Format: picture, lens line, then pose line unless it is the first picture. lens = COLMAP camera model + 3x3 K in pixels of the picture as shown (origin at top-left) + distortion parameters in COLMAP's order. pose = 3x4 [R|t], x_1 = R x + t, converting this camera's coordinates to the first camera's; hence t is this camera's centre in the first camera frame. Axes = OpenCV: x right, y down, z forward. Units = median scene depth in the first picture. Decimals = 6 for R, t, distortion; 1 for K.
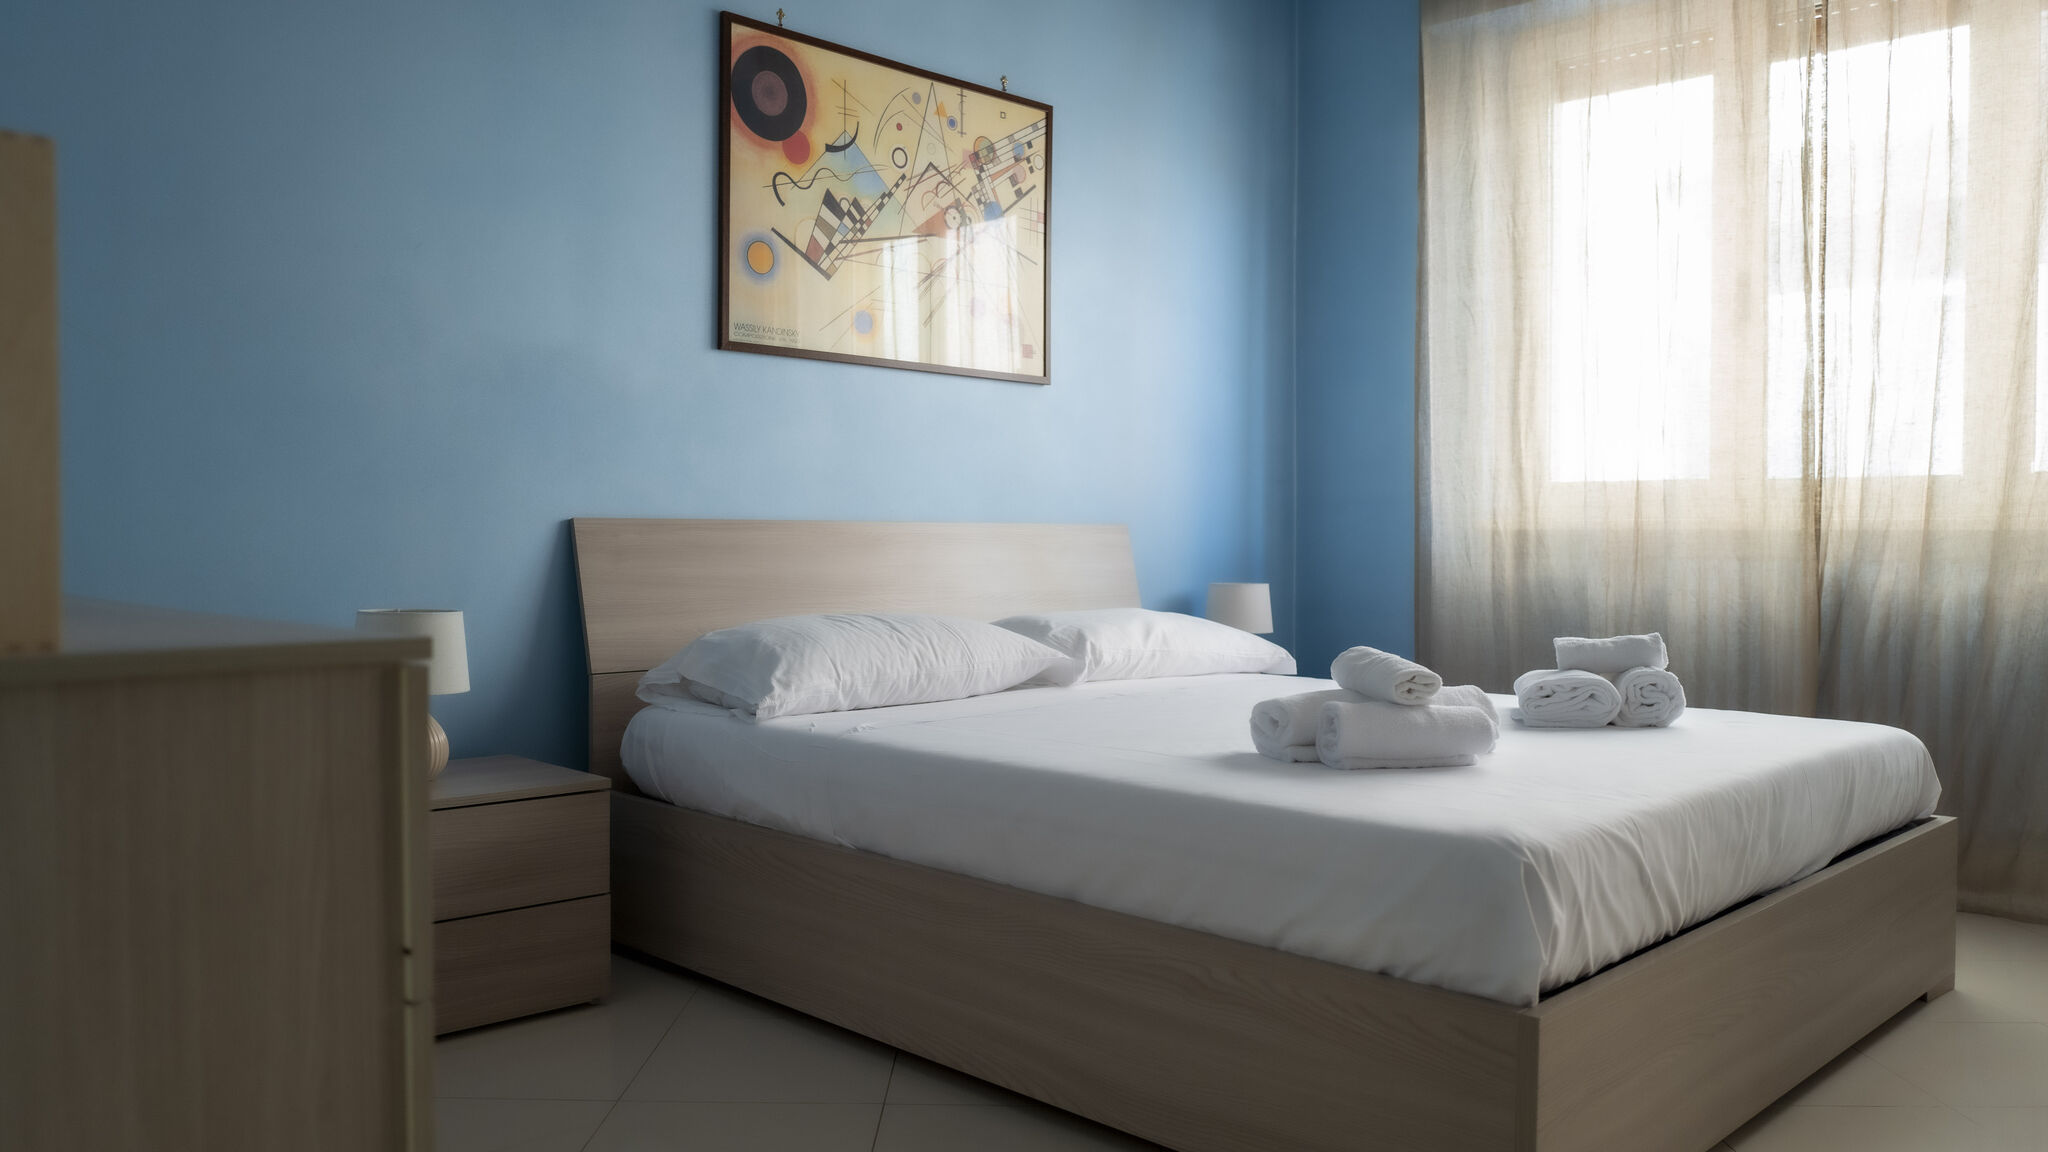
lens RADIAL K [[1542.0, 0, 1024.0], [0, 1542.0, 576.0], [0, 0, 1]] dist [0.002903, -0.001758]
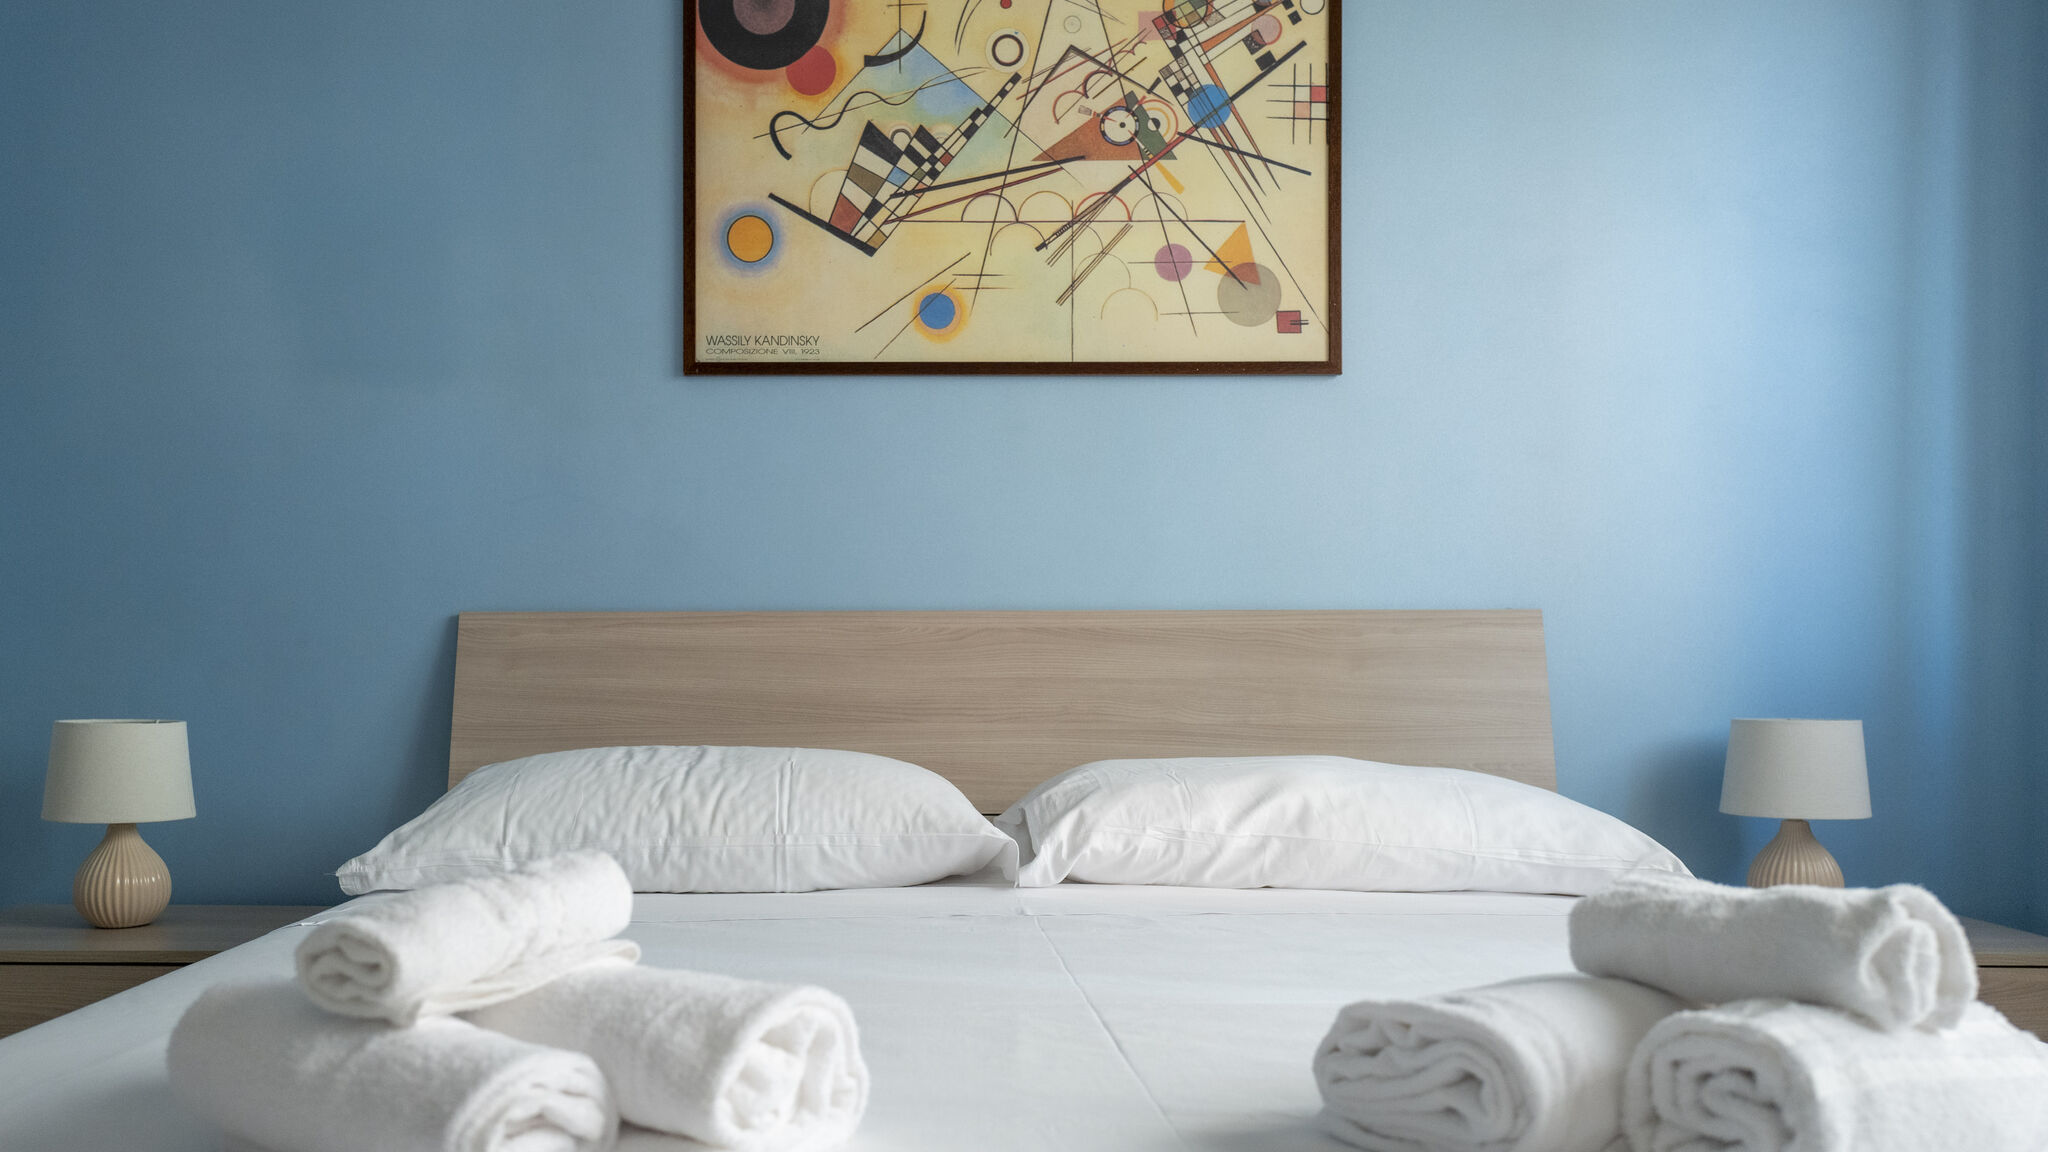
lens RADIAL K [[1569.4, 0, 1023.9], [0, 1569.4, 701.8], [0, 0, 1]] dist [-0.004293, -0.003247]
pose [[0.696597, 0.007449, -0.717424, 0.412894], [-0.014798, 0.999883, -0.003986, 0.005764], [0.717310, 0.013393, 0.696626, 0.567301]]
